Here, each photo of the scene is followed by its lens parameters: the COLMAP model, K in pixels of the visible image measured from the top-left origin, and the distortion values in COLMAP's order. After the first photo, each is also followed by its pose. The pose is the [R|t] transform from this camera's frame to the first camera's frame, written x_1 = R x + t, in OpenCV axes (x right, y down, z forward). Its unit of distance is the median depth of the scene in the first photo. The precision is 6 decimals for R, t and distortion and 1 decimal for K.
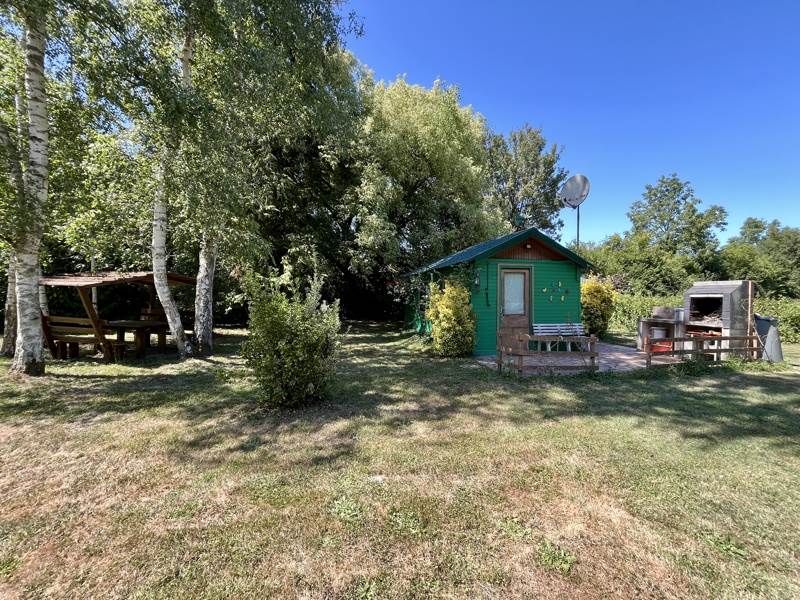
lens RADIAL K [[322.6, 0, 400.0], [0, 322.6, 300.0], [0, 0, 1]] dist [-0.003289, -0.000002]
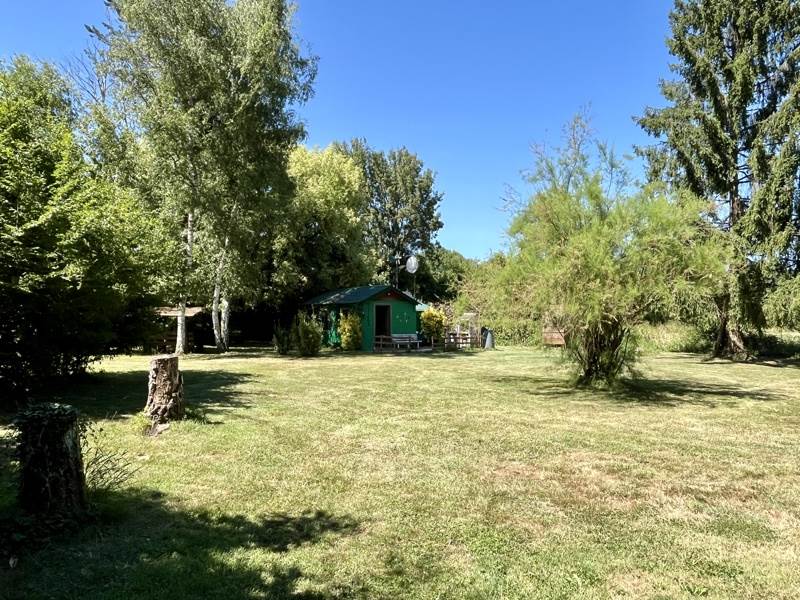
lens RADIAL K [[555.7, 0, 400.0], [0, 555.7, 300.0], [0, 0, 1]] dist [0.000176, 0.000001]
pose [[0.946940, 0.004445, 0.321380, -0.675845], [0.009653, 0.999060, -0.042258, 0.011537], [-0.321265, 0.043118, 0.946007, -2.417681]]
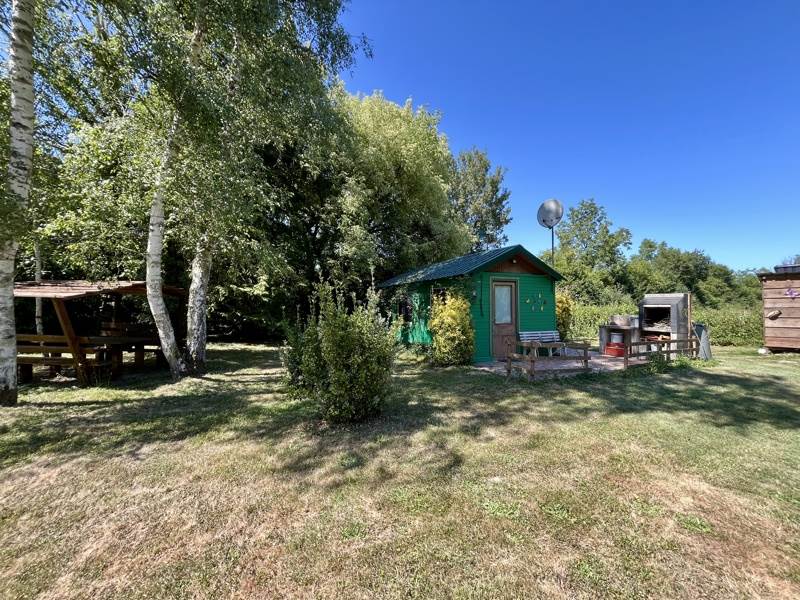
lens RADIAL K [[322.6, 0, 400.0], [0, 322.6, 300.0], [0, 0, 1]] dist [-0.003289, -0.000002]
pose [[0.983235, -0.000184, 0.182345, -0.210290], [0.005367, 0.999595, -0.027931, -0.007073], [-0.182266, 0.028442, 0.982838, -0.005880]]
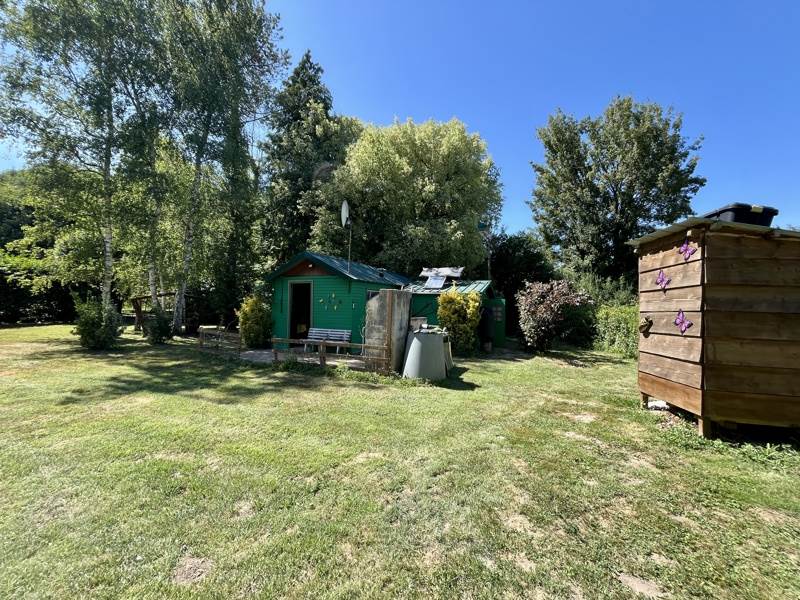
lens RADIAL K [[322.6, 0, 400.0], [0, 322.6, 300.0], [0, 0, 1]] dist [-0.003289, -0.000002]
pose [[0.810321, -0.007925, -0.585933, 1.565275], [-0.018978, 0.999029, -0.039758, 0.011079], [0.585679, 0.043337, 0.809384, 0.231159]]
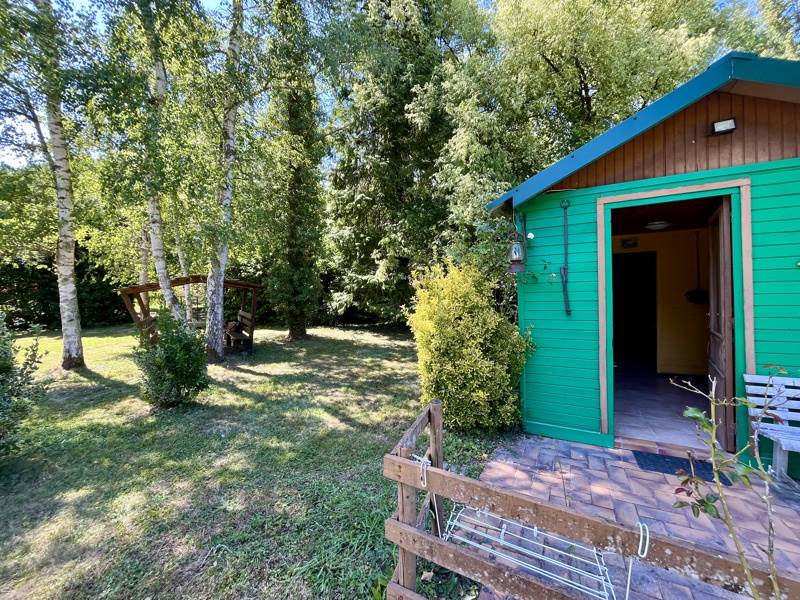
lens RADIAL K [[319.9, 0, 400.0], [0, 319.9, 300.0], [0, 0, 1]] dist [-0.001069, -0.000119]
pose [[0.772903, -0.010984, -0.634429, 0.395724], [0.015019, 0.999887, 0.000986, -0.000024], [0.634346, -0.010290, 0.772981, 0.625694]]
